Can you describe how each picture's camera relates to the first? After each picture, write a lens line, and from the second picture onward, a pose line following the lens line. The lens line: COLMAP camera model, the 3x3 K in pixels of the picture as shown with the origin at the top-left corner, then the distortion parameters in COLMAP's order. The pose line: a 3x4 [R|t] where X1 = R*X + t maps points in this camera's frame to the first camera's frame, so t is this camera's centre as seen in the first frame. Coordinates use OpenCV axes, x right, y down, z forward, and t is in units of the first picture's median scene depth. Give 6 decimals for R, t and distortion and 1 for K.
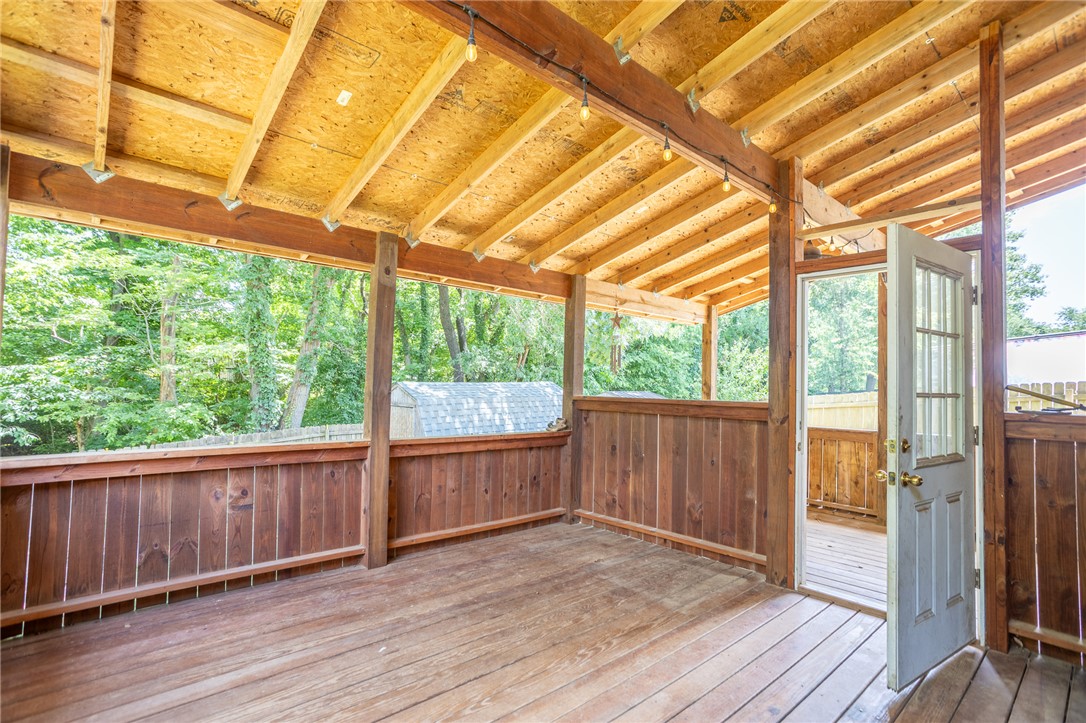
lens RADIAL K [[525.0, 0, 543.0], [0, 525.0, 361.5], [0, 0, 1]] dist [-0.055626, 0.035326]
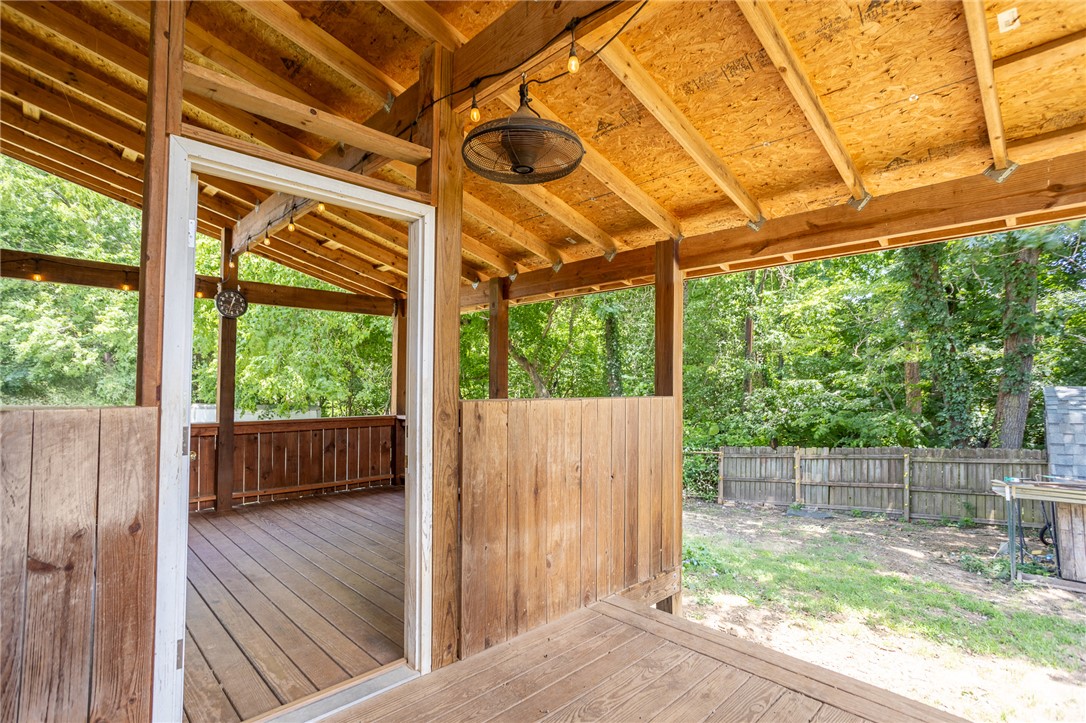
lens RADIAL K [[525.0, 0, 543.0], [0, 525.0, 361.5], [0, 0, 1]] dist [-0.055626, 0.035326]
pose [[0.048962, -0.069767, -0.996361, 1.145396], [0.041655, 0.996832, -0.067753, 0.085662], [0.997932, -0.038186, 0.051713, 1.084509]]
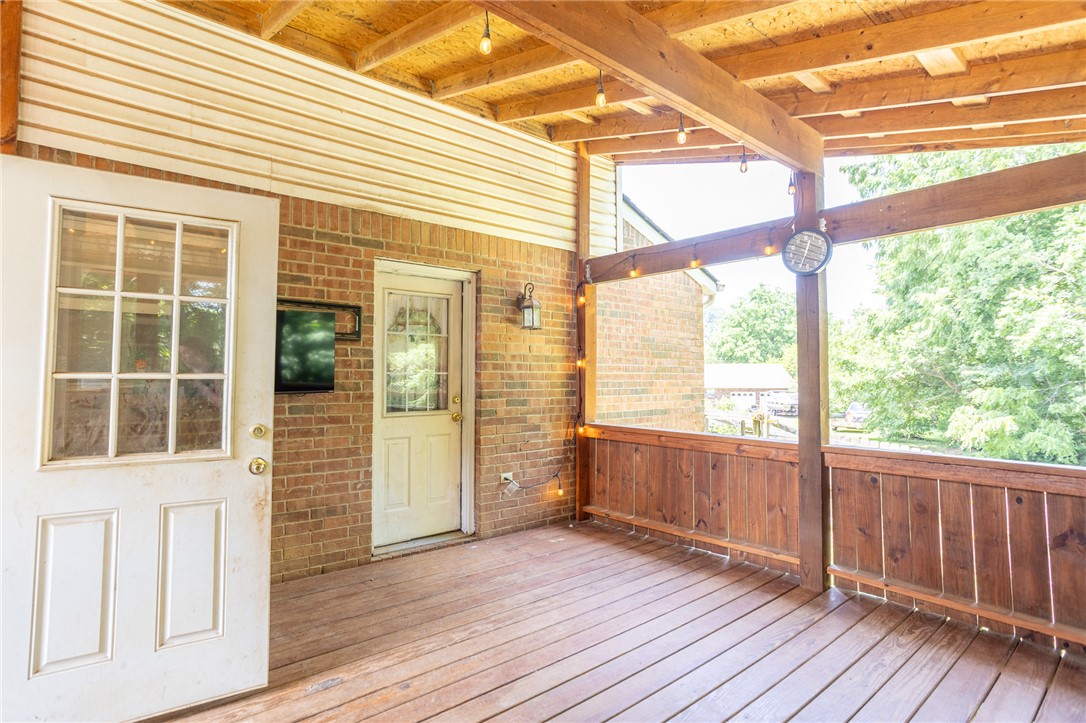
lens RADIAL K [[537.7, 0, 536.4], [0, 537.7, 348.4], [0, 0, 1]] dist [-0.059841, 0.033258]
pose [[-0.998495, -0.028794, 0.046682, 0.079048], [-0.032998, 0.995216, -0.091955, 0.055153], [-0.043811, -0.093357, -0.994668, 1.208262]]
